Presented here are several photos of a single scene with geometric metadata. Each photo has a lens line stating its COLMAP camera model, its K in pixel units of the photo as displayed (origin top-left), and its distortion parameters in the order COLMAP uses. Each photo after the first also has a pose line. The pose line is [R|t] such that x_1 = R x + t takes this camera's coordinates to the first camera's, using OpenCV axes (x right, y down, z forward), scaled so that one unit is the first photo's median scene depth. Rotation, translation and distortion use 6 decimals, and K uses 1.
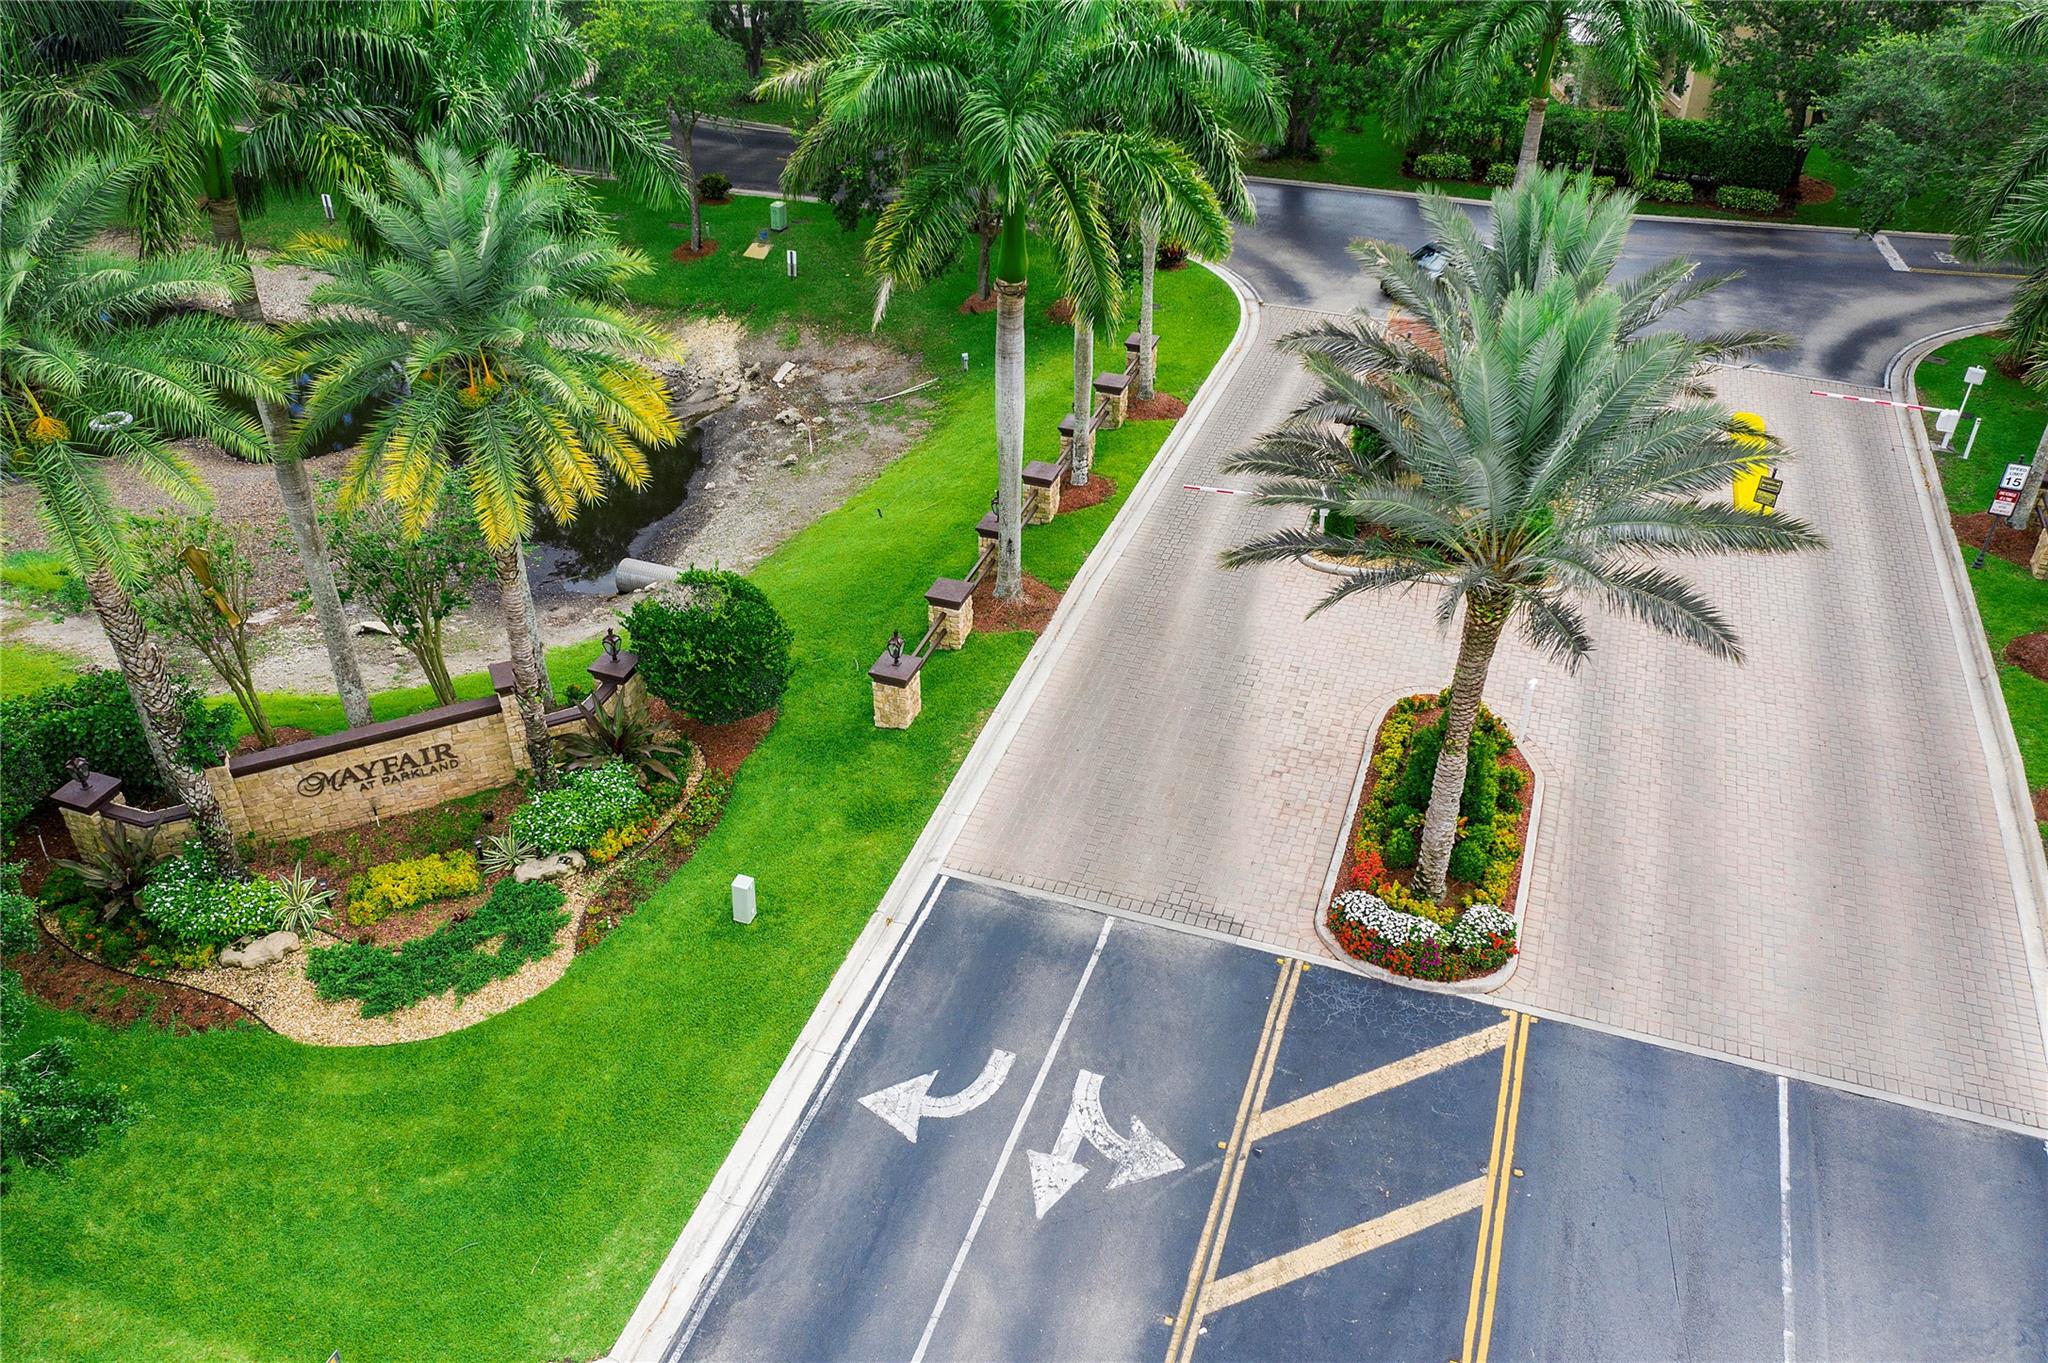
lens RADIAL K [[1611.5, 0, 1019.8], [0, 1611.5, 692.1], [0, 0, 1]] dist [-0.019963, 0.002782]
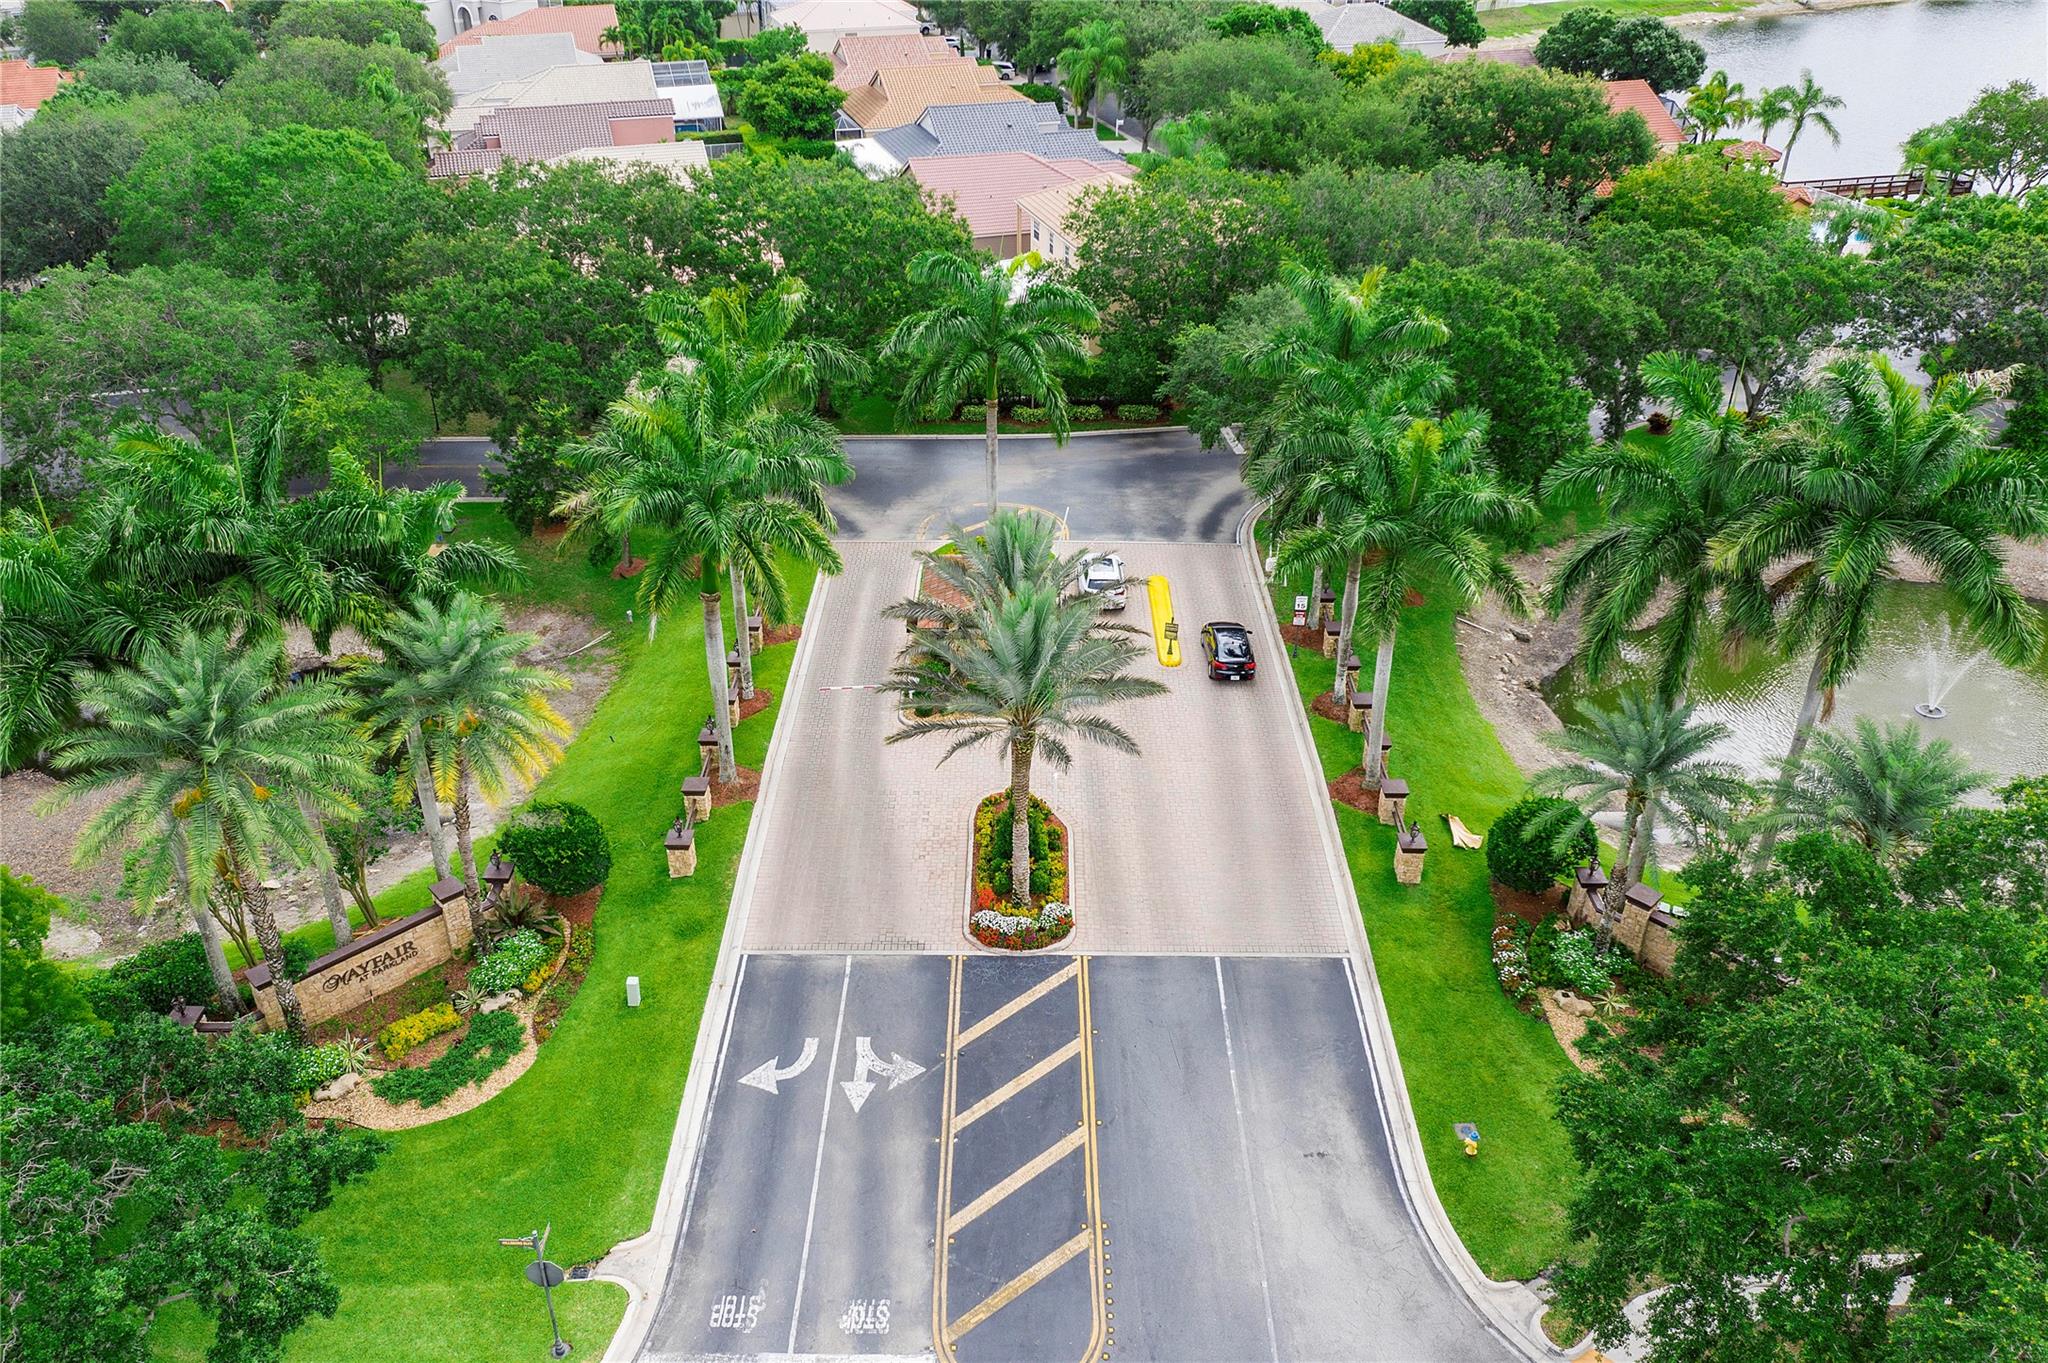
lens RADIAL K [[1611.5, 0, 1016.6], [0, 1611.5, 688.5], [0, 0, 1]] dist [-0.019963, 0.002782]
pose [[0.945765, -0.168071, 0.277993, -0.206659], [0.189991, 0.980317, -0.053686, -0.013745], [-0.263499, 0.103591, 0.959082, -0.731954]]
